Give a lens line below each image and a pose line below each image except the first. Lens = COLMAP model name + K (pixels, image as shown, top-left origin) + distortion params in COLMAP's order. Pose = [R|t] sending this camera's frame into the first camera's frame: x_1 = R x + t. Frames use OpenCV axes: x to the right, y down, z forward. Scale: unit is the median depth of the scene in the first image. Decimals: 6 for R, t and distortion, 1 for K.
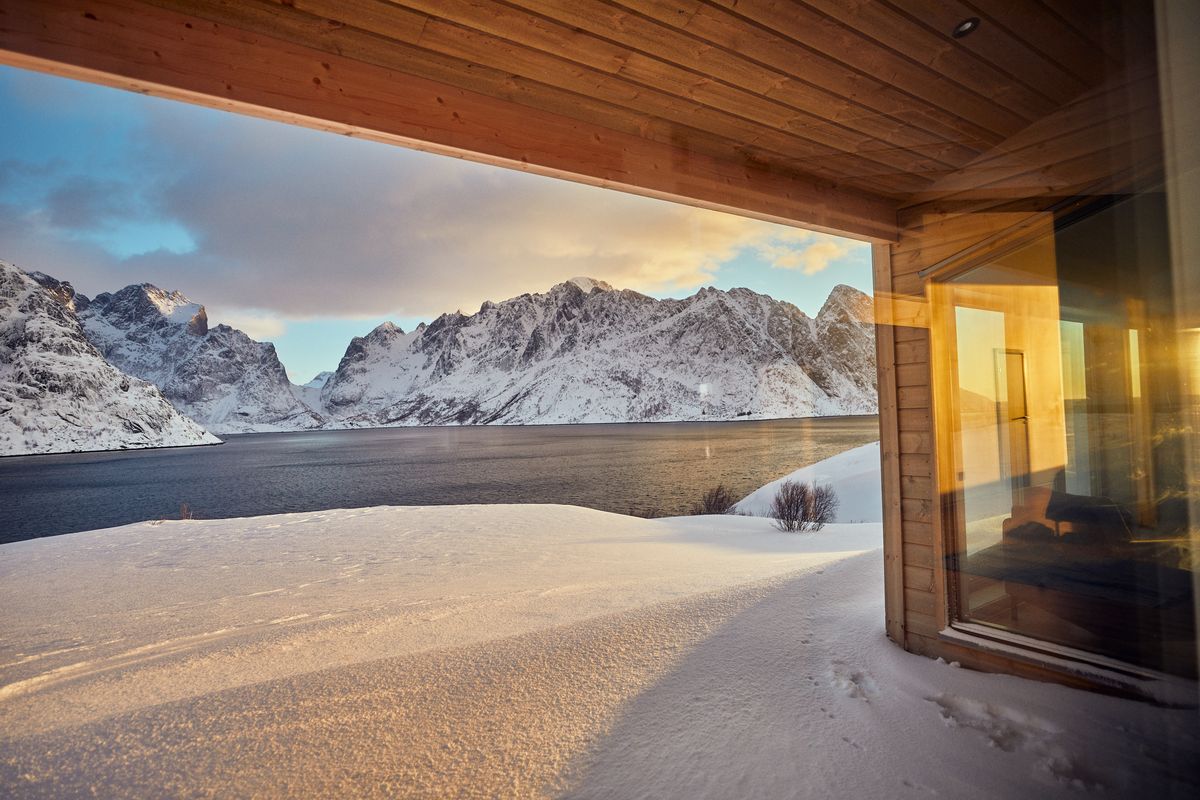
lens RADIAL K [[626.3, 0, 600.0], [0, 626.3, 400.0], [0, 0, 1]] dist [-0.015319, 0.001389]
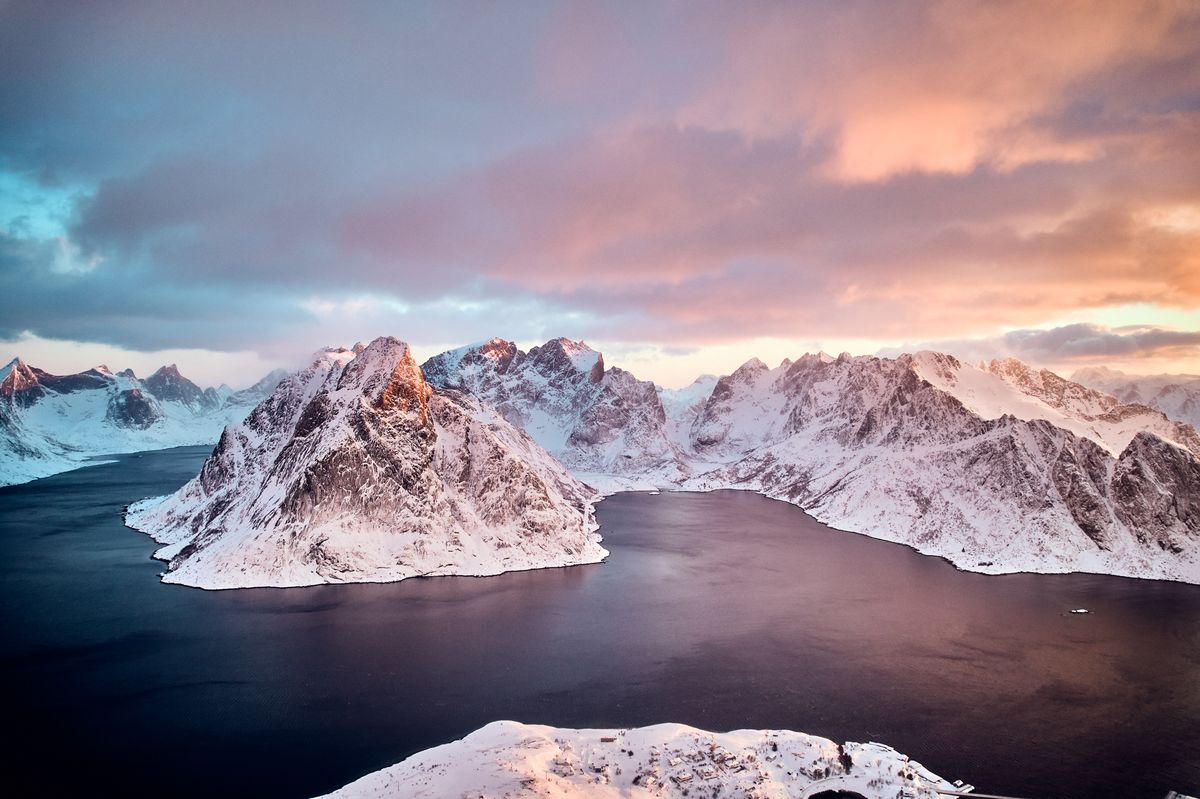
lens RADIAL K [[766.2, 0, 600.0], [0, 766.2, 408.5], [0, 0, 1]] dist [-0.065923, 0.052300]
pose [[0.843542, 0.053927, -0.534350, 0.190176], [-0.022848, 0.997649, 0.064616, -0.182109], [0.536578, -0.042297, 0.842790, -0.306678]]
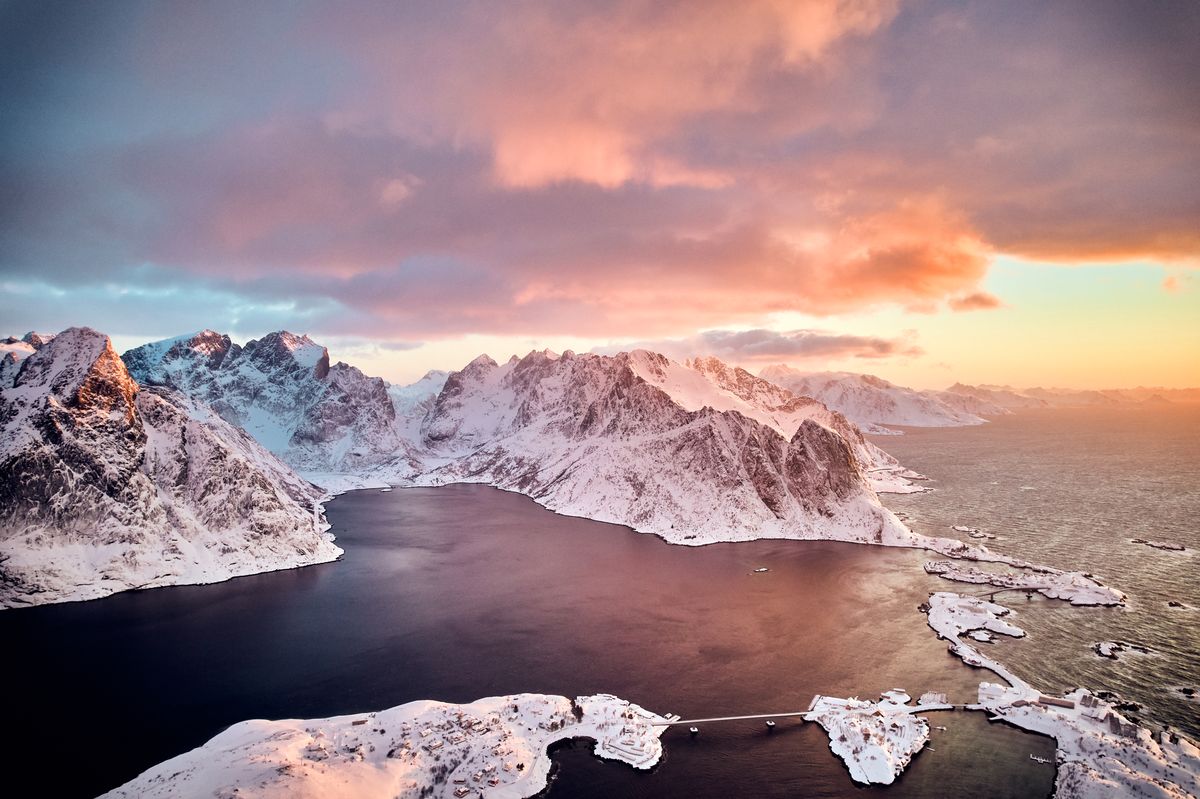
lens RADIAL K [[766.2, 0, 600.0], [0, 766.2, 408.5], [0, 0, 1]] dist [-0.065923, 0.052300]
pose [[0.976614, 0.045141, -0.210206, 0.196944], [-0.033138, 0.997631, 0.060277, -0.183265], [0.212429, -0.051902, 0.975797, -0.338272]]
